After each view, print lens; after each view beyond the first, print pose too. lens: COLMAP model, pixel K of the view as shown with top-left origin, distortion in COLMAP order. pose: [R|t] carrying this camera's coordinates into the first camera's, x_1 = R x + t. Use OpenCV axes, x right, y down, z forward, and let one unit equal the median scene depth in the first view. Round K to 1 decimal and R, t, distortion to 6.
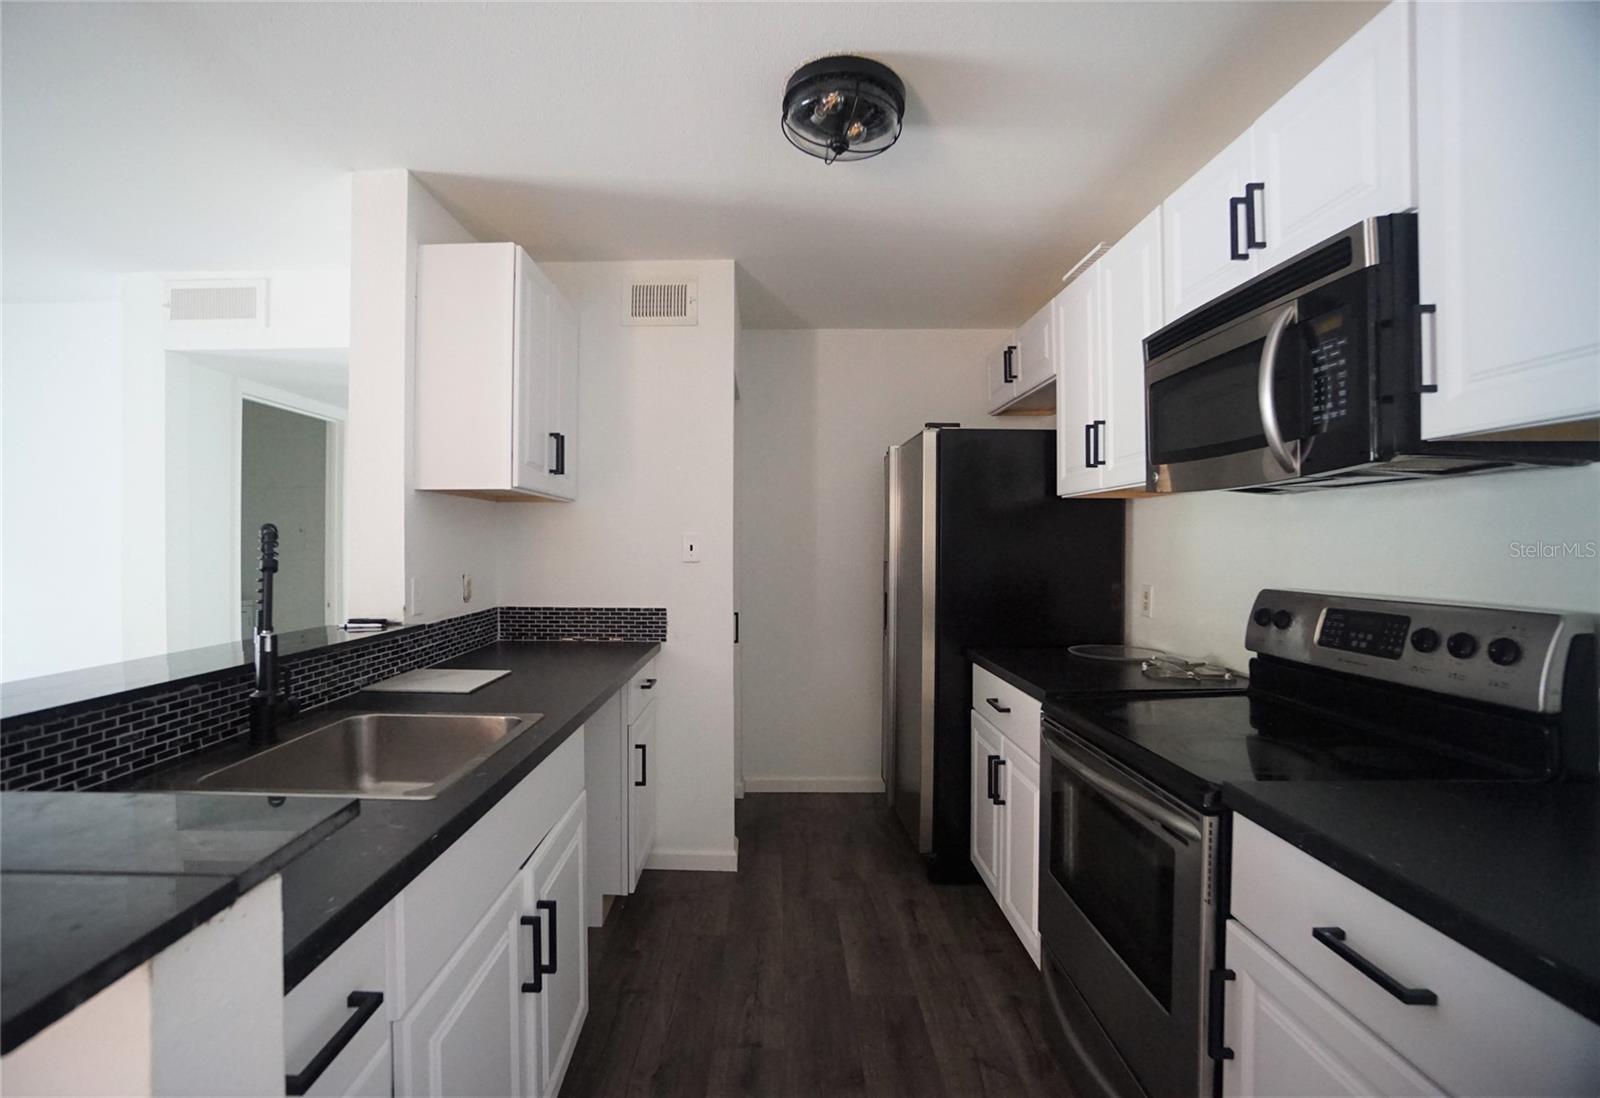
lens RADIAL K [[691.6, 0, 803.5], [0, 691.6, 547.8], [0, 0, 1]] dist [-0.001721, -0.000047]
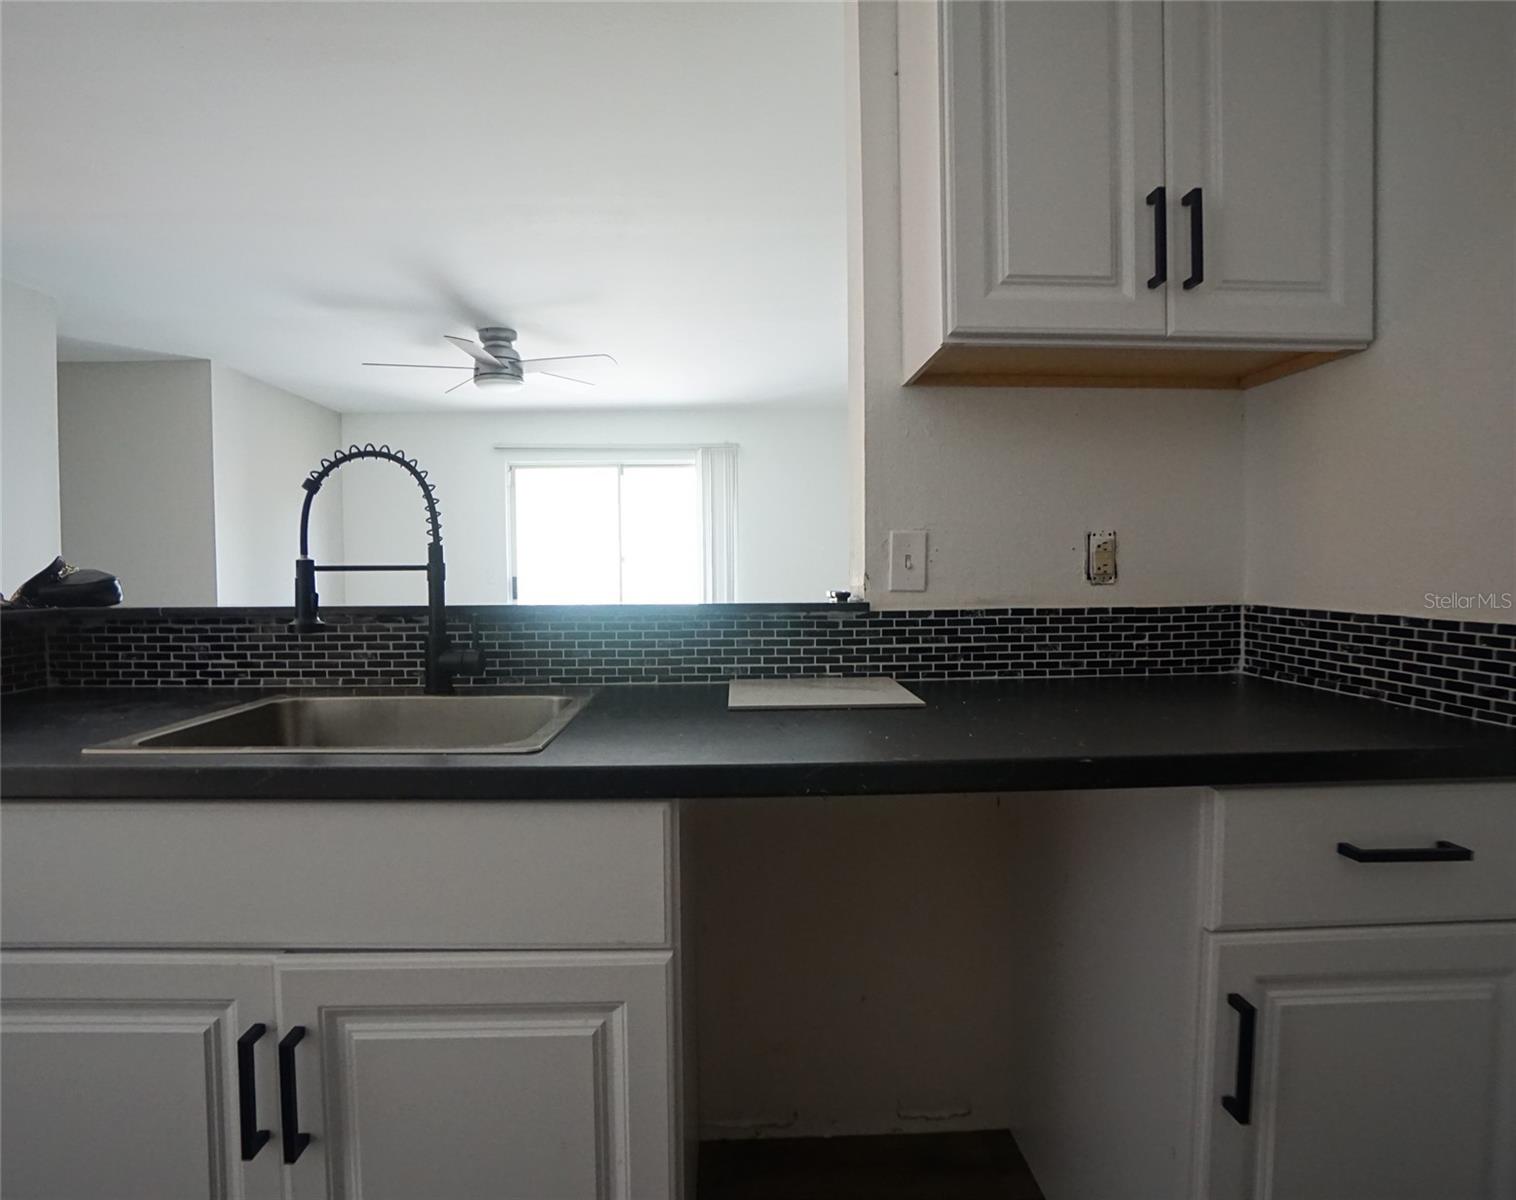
lens RADIAL K [[863.8, 0, 755.6], [0, 863.8, 597.4], [0, 0, 1]] dist [-0.004628, -0.000064]
pose [[-0.014648, 0.026439, -0.999543, 0.381443], [0.010613, 0.999598, 0.026285, 0.141936], [0.999836, -0.010223, -0.014923, 1.549455]]
